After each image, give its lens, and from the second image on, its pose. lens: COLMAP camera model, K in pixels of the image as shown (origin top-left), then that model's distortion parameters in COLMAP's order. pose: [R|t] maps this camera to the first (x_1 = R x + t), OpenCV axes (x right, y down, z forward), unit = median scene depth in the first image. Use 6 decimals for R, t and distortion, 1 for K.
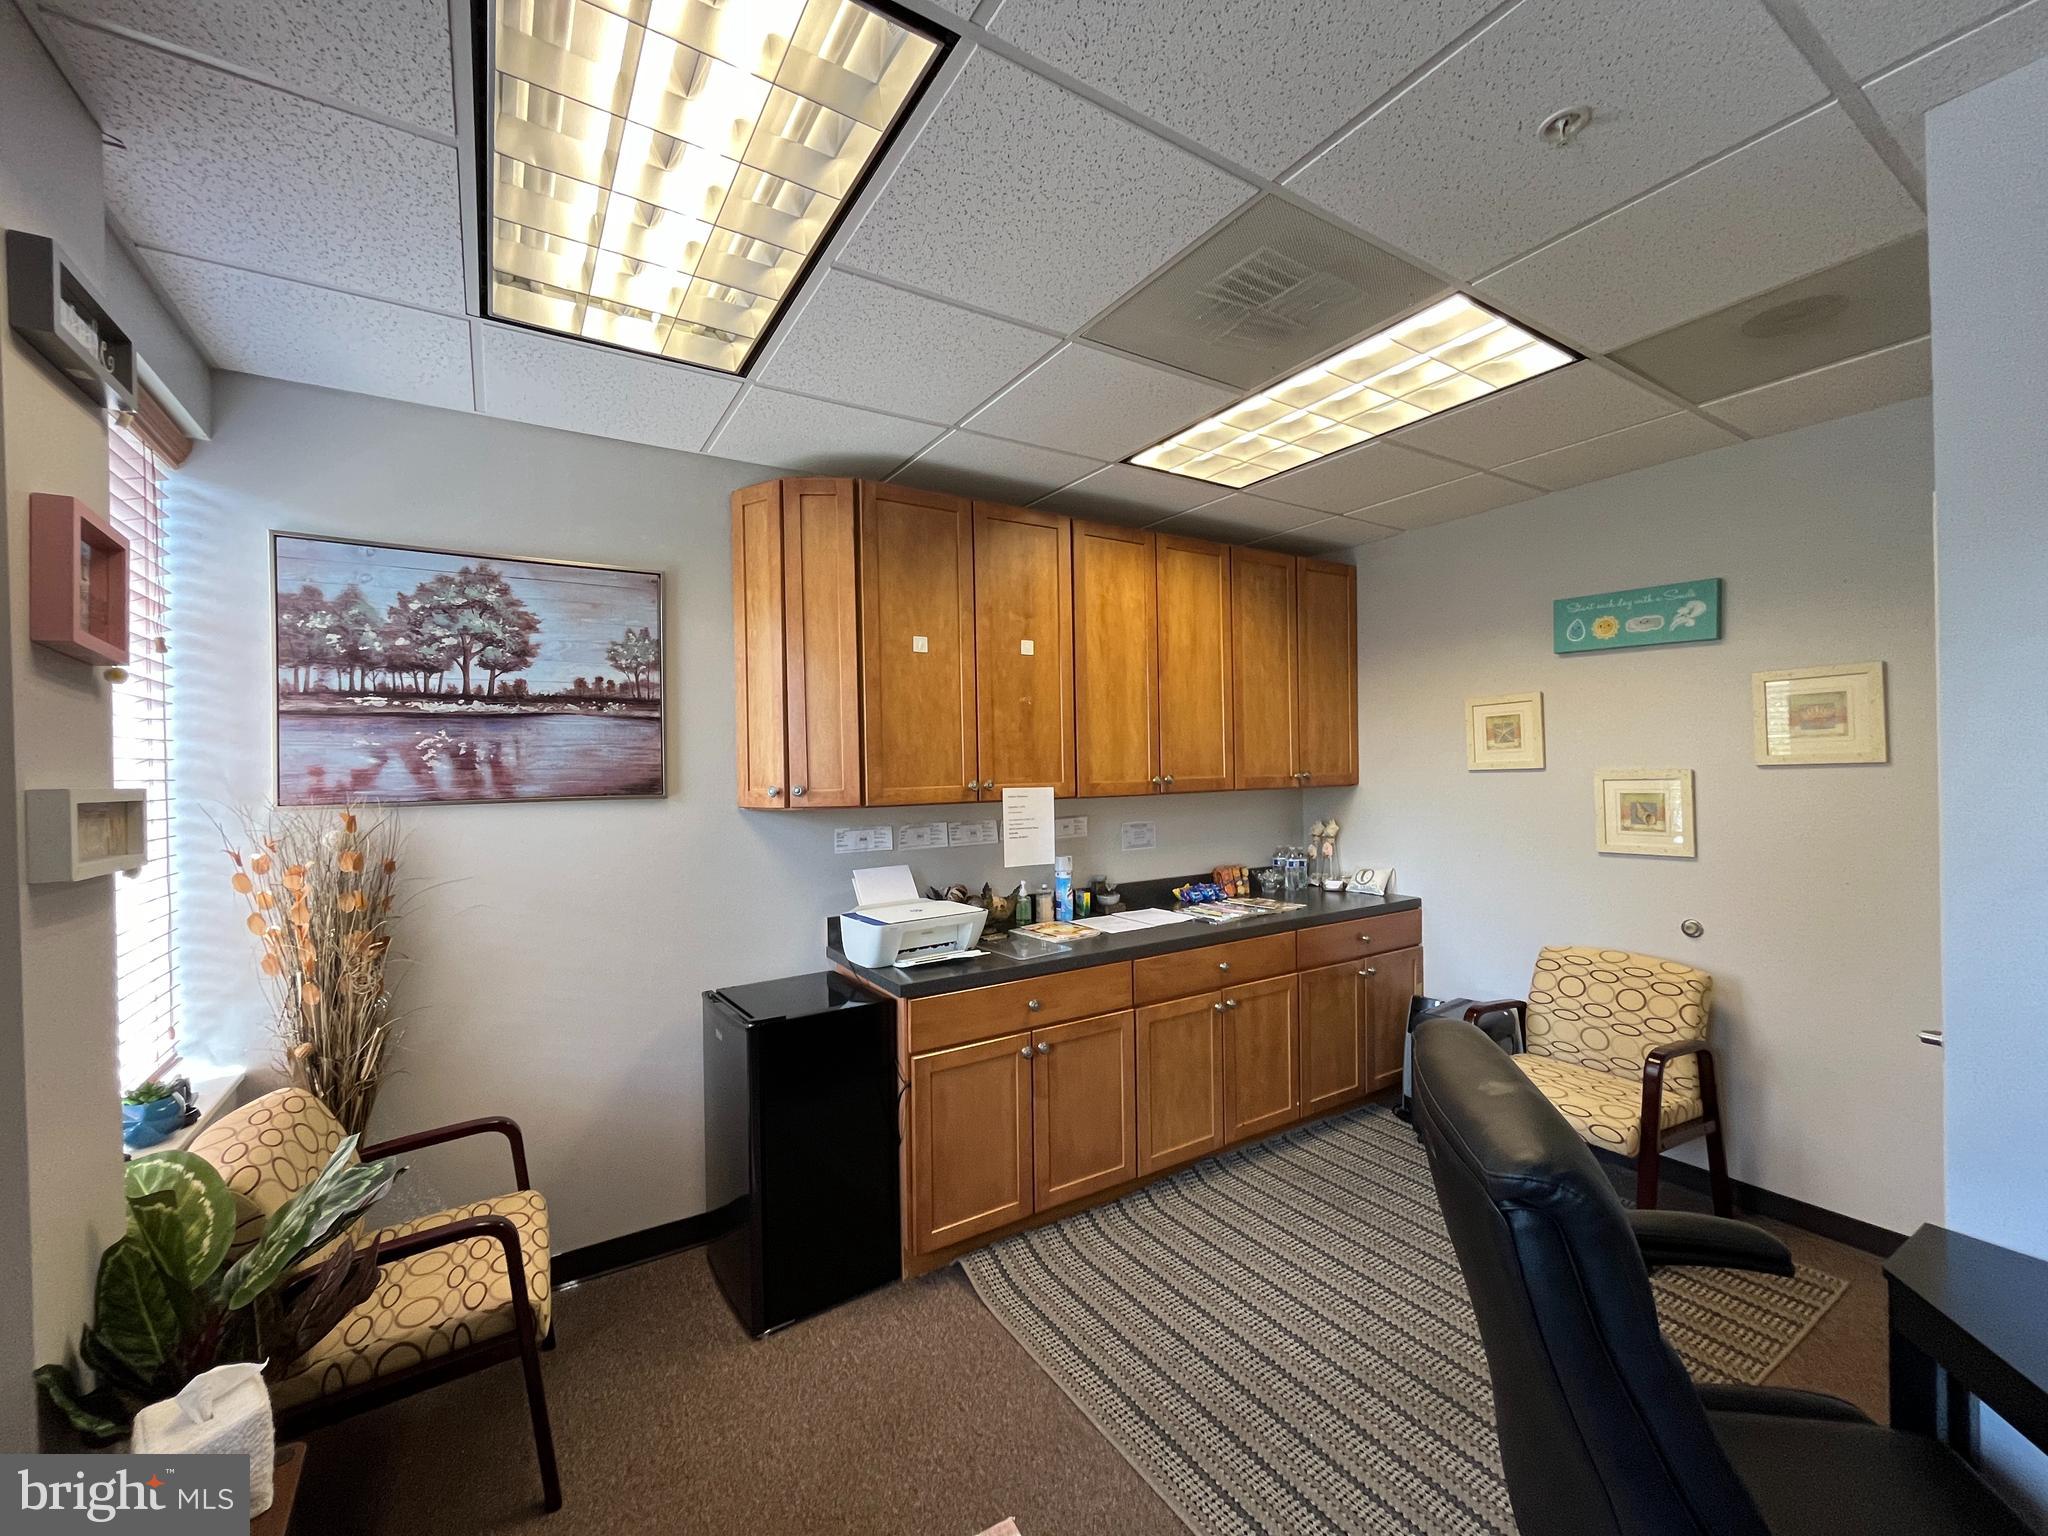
lens RADIAL K [[825.3, 0, 1014.3], [0, 825.3, 766.4], [0, 0, 1]] dist [-0.001152, -0.001361]
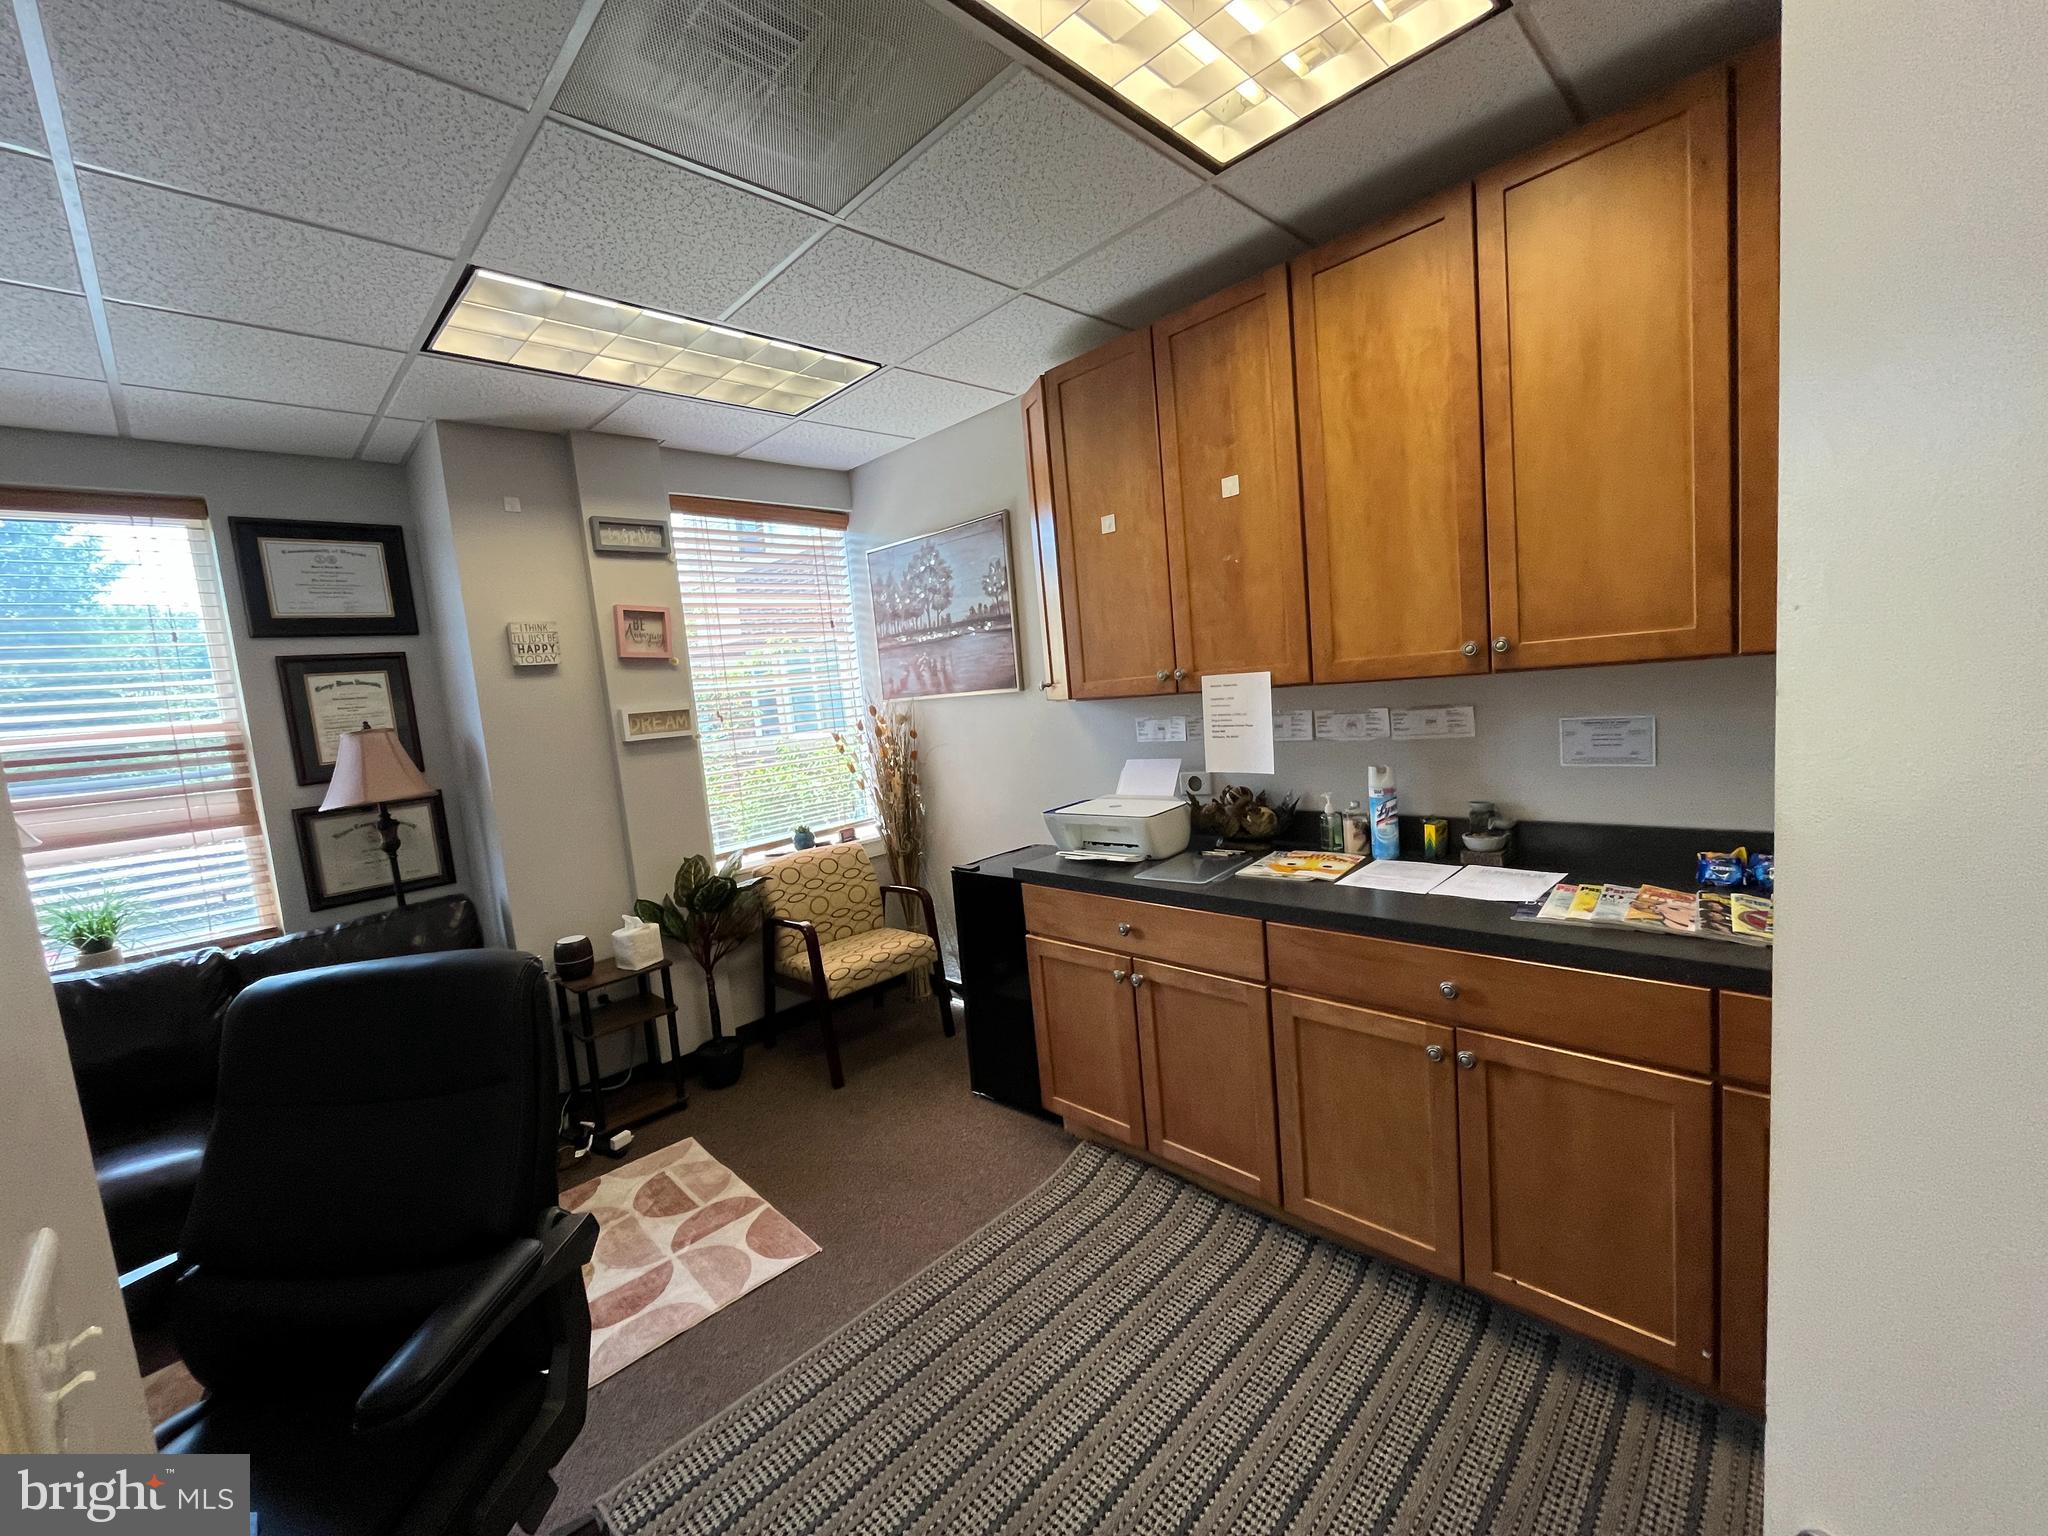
lens RADIAL K [[825.3, 0, 1016.2], [0, 825.3, 768.1], [0, 0, 1]] dist [-0.001152, -0.001361]
pose [[0.221249, 0.096933, -0.970388, 0.818504], [0.088191, 0.988982, 0.118898, 0.003719], [0.971222, -0.111886, 0.210262, 0.703847]]
